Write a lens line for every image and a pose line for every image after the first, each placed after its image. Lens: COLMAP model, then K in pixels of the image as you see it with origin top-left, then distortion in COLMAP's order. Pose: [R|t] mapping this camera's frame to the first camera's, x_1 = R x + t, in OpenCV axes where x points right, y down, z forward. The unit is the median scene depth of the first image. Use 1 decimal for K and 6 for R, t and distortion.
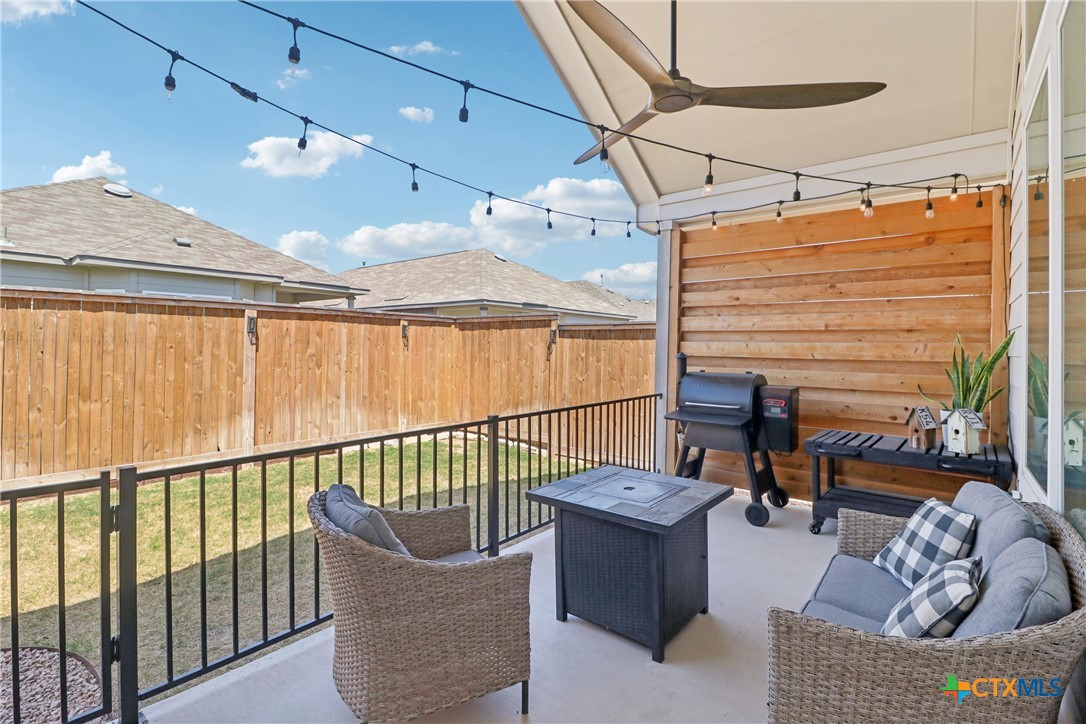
lens RADIAL K [[513.2, 0, 543.1], [0, 513.2, 350.7], [0, 0, 1]] dist [-0.002773, -0.008075]
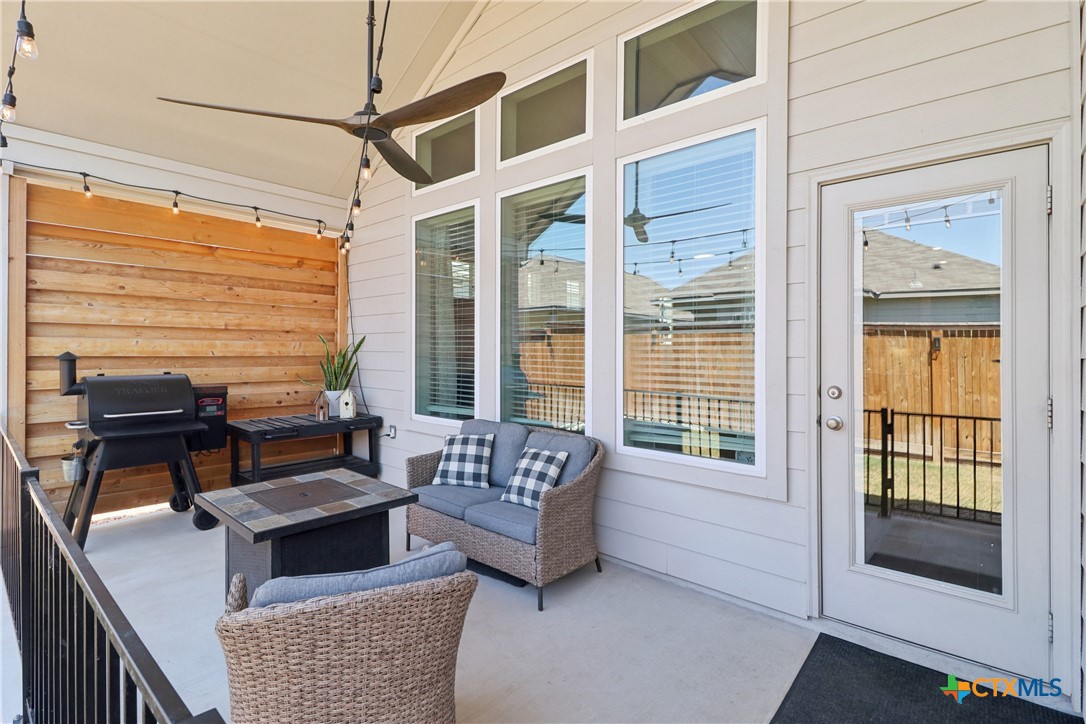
lens RADIAL K [[513.2, 0, 534.0], [0, 513.2, 345.2], [0, 0, 1]] dist [-0.002773, -0.008075]
pose [[0.043283, -0.004961, 0.999051, -0.461772], [-0.002042, 0.999985, 0.005055, -0.012254], [-0.999061, -0.002258, 0.043273, 0.298044]]
